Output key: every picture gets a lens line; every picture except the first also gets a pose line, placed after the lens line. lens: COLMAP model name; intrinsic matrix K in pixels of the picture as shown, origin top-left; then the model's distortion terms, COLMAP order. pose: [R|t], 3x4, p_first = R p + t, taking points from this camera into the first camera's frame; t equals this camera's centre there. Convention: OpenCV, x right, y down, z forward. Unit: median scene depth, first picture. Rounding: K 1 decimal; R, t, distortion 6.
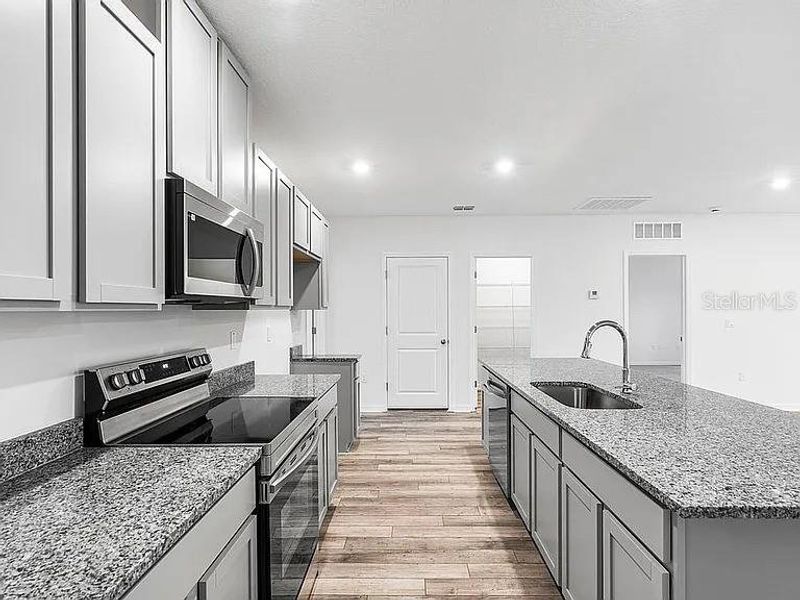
lens RADIAL K [[410.1, 0, 403.0], [0, 410.1, 307.6], [0, 0, 1]] dist [-0.003024, -0.000245]
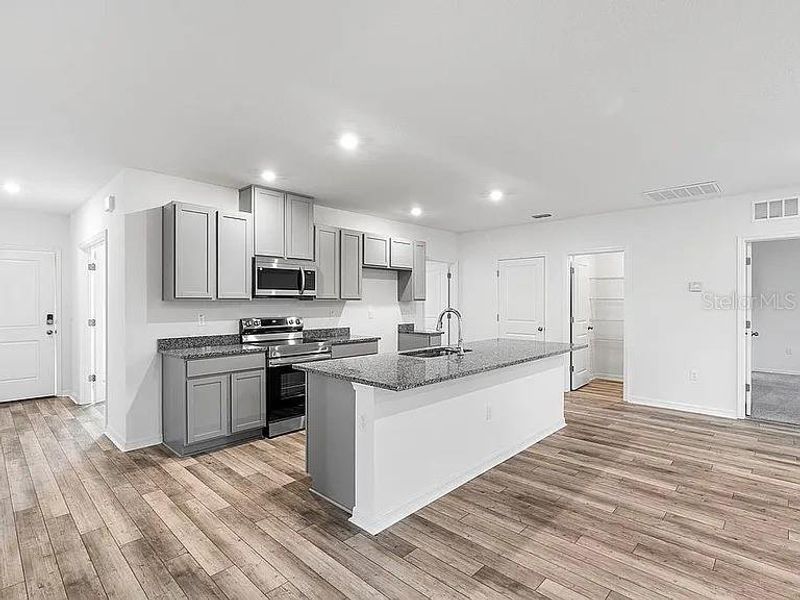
lens RADIAL K [[404.1, 0, 400.0], [0, 404.1, 300.0], [0, 0, 1]] dist [-0.002183, 0.000019]
pose [[0.733688, 0.004183, -0.679474, 1.352082], [-0.002766, 0.999991, 0.003169, -0.005457], [0.679481, -0.000446, 0.733693, -0.277641]]
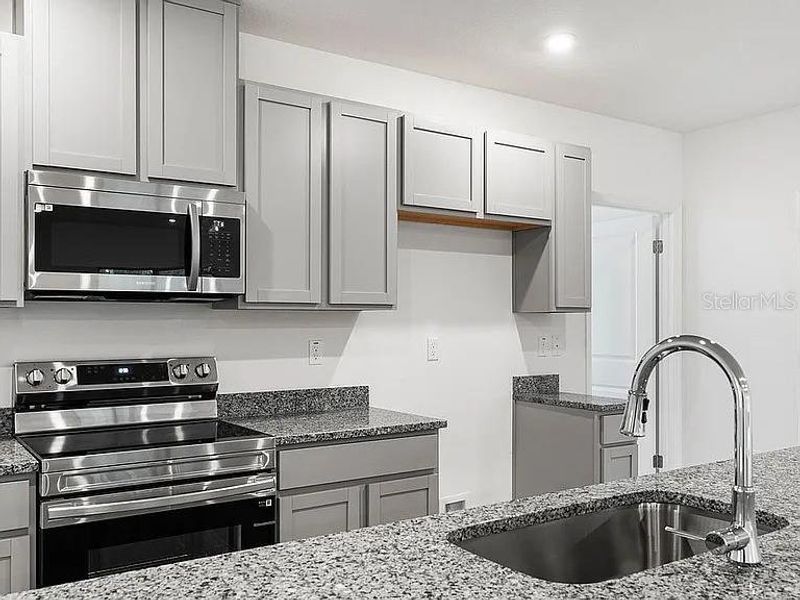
lens RADIAL K [[734.5, 0, 400.4], [0, 734.5, 310.4], [0, 0, 1]] dist [-0.003142, 0.008086]
pose [[0.579712, -0.004864, -0.814807, 0.815437], [-0.000966, 0.999977, -0.006657, 0.015436], [0.814821, 0.004647, 0.579694, 0.421354]]
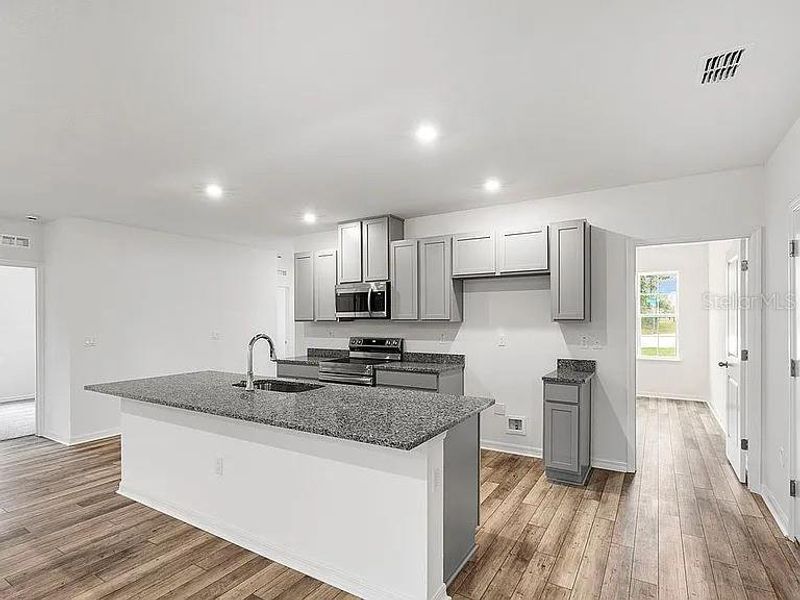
lens RADIAL K [[417.8, 0, 400.5], [0, 417.8, 319.3], [0, 0, 1]] dist [-0.002554, 0.000039]
pose [[-0.510248, 0.012897, -0.859931, 1.362573], [0.011456, 0.999901, 0.008198, -0.023319], [0.859951, -0.005668, -0.510345, 1.980218]]
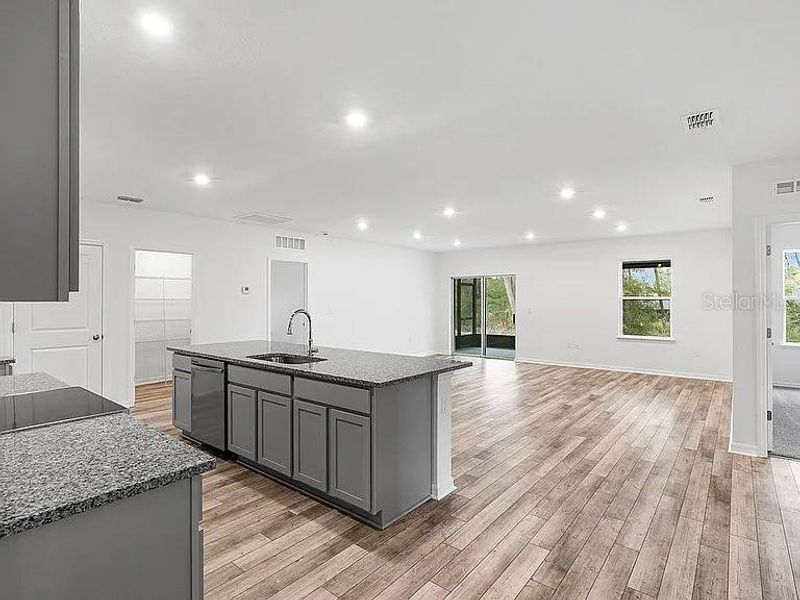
lens RADIAL K [[414.9, 0, 400.3], [0, 414.9, 296.8], [0, 0, 1]] dist [-0.004499, -0.000034]
pose [[0.620946, 0.012317, 0.783757, -0.474633], [-0.004691, 0.999917, -0.011997, 0.001253], [-0.783839, 0.003773, 0.620952, -0.253585]]
